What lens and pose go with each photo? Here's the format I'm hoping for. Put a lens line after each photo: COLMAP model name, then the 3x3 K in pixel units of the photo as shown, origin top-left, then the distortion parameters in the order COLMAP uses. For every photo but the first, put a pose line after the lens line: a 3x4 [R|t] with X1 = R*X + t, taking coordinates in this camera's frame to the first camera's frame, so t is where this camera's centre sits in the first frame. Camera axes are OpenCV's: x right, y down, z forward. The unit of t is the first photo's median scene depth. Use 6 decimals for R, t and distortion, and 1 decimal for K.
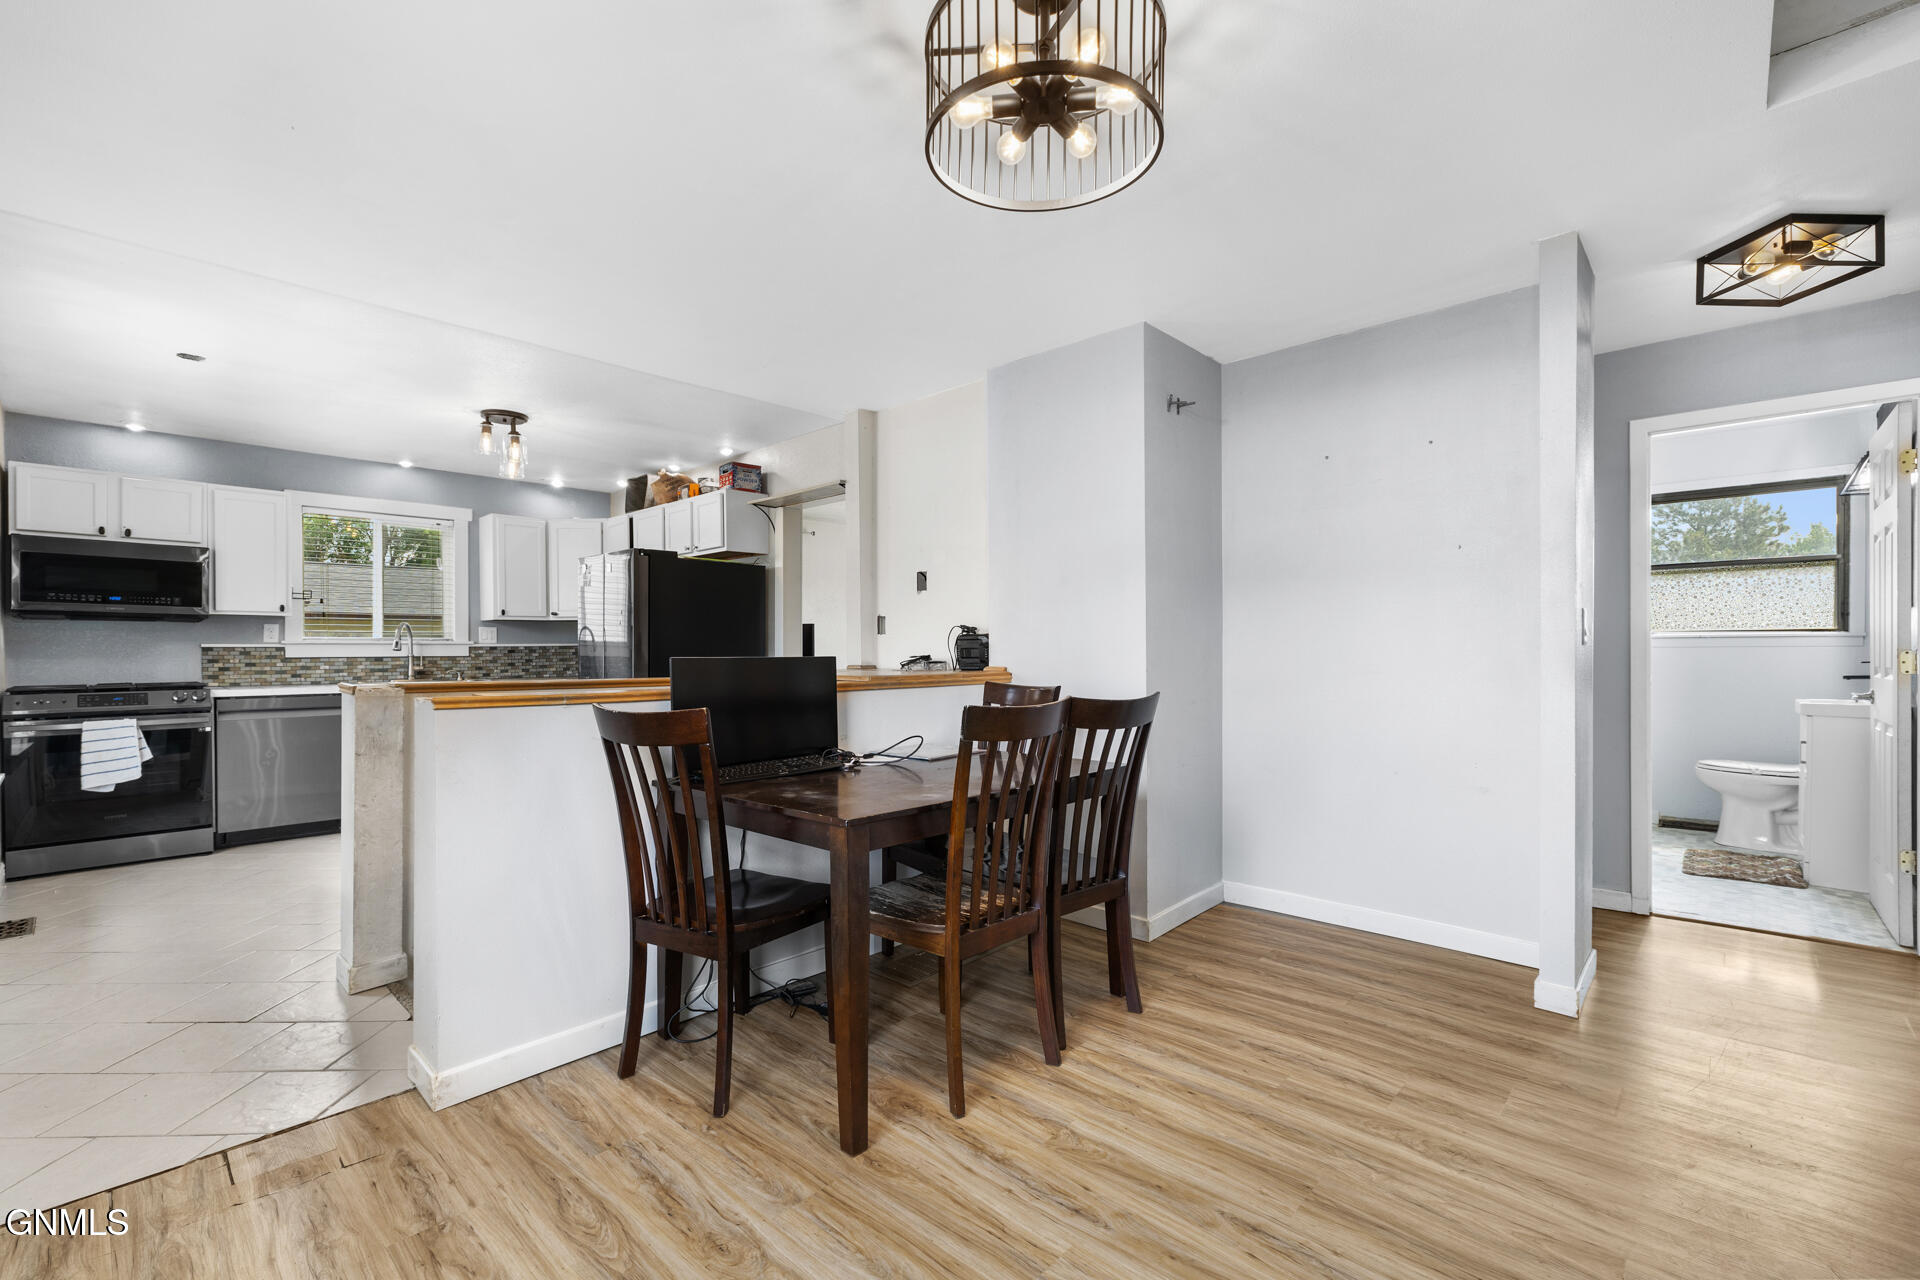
lens RADIAL K [[821.1, 0, 967.9], [0, 821.1, 658.0], [0, 0, 1]] dist [-0.001687, -0.000026]
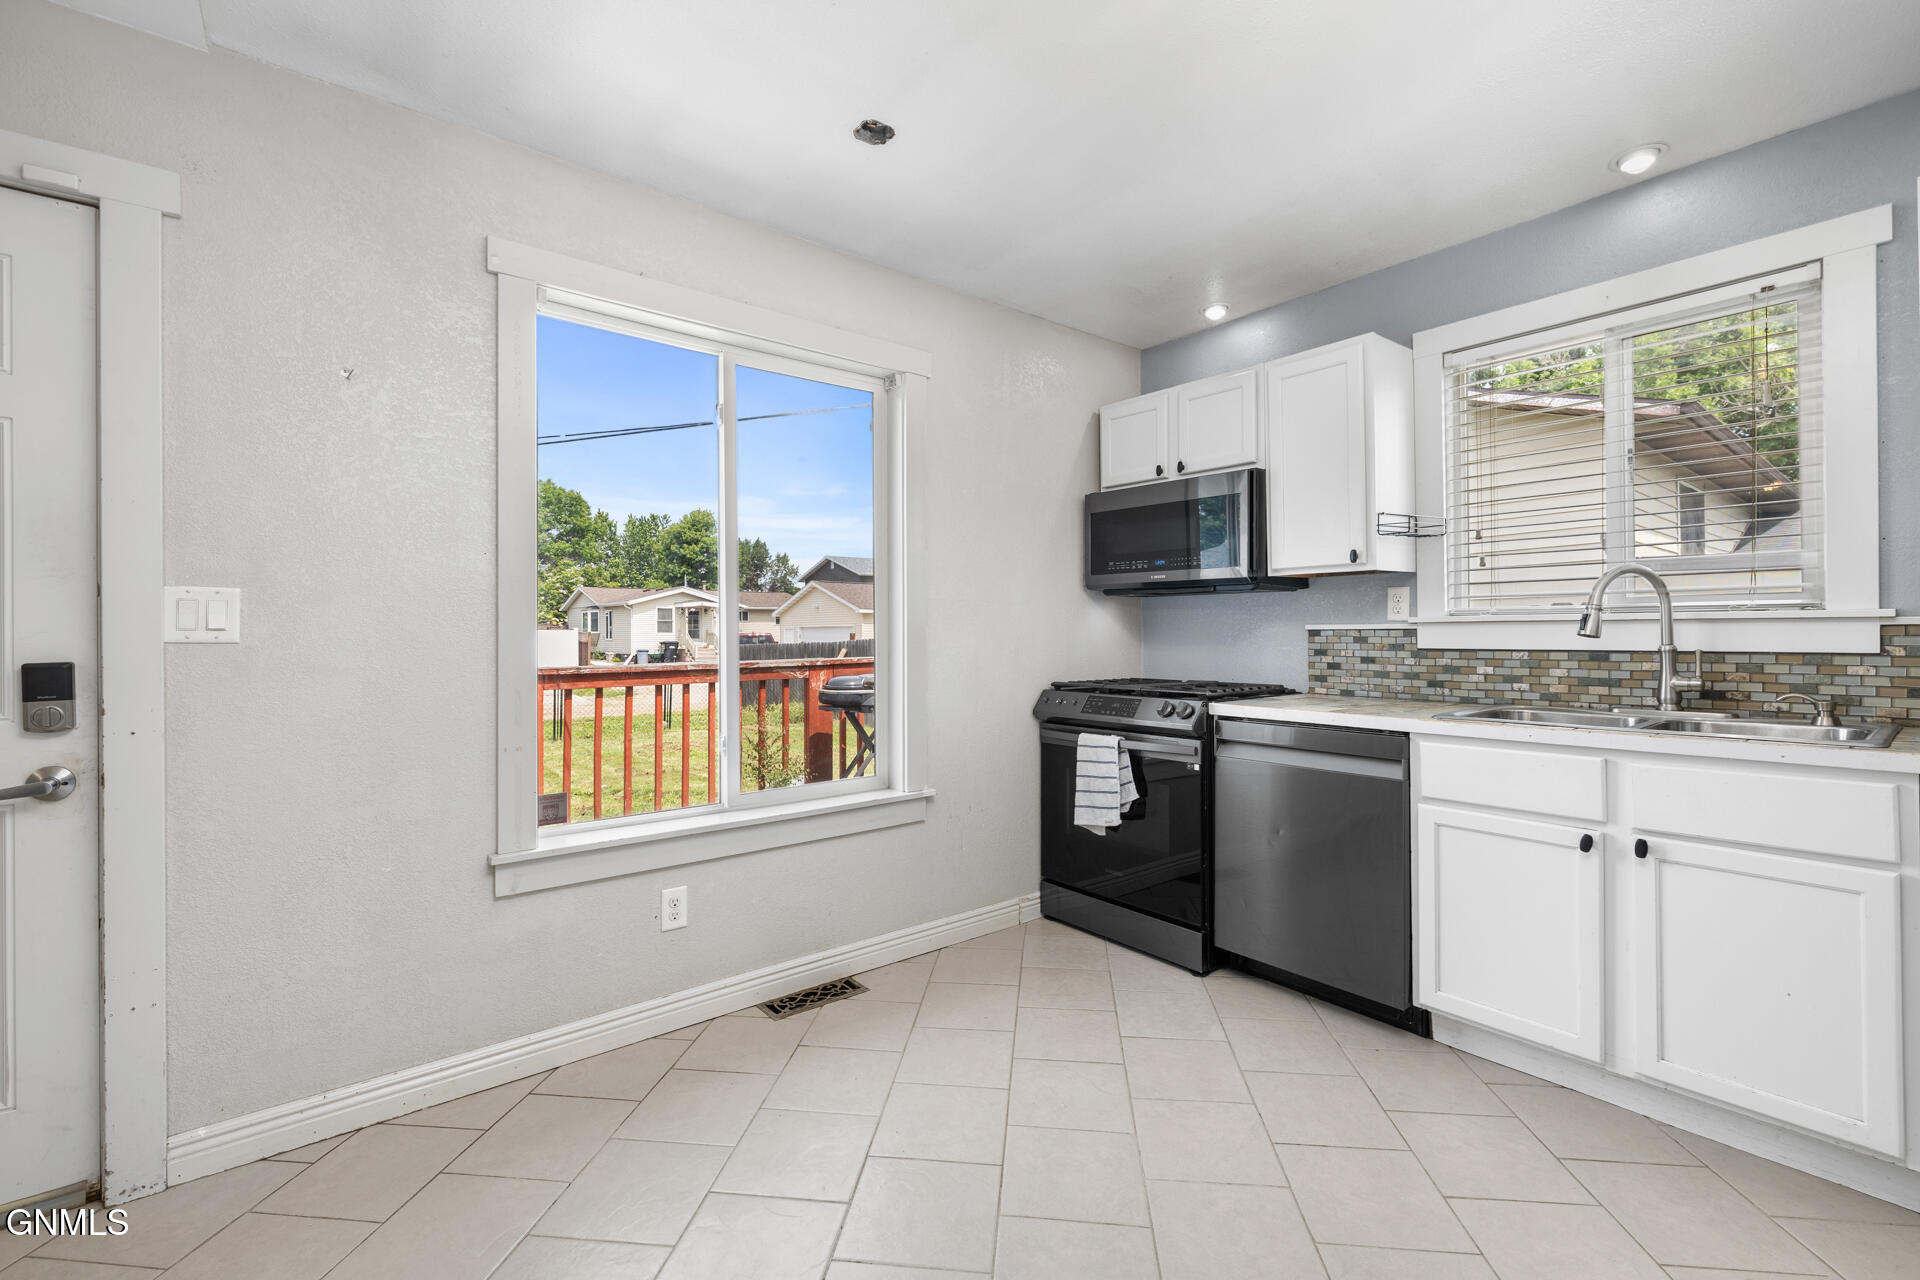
lens RADIAL K [[821.1, 0, 949.2], [0, 821.1, 633.8], [0, 0, 1]] dist [-0.001687, -0.000026]
pose [[-0.152135, 0.005633, -0.988344, -0.296424], [-0.003870, 0.999973, 0.006295, -0.014092], [0.988352, 0.004783, -0.152109, 0.891537]]
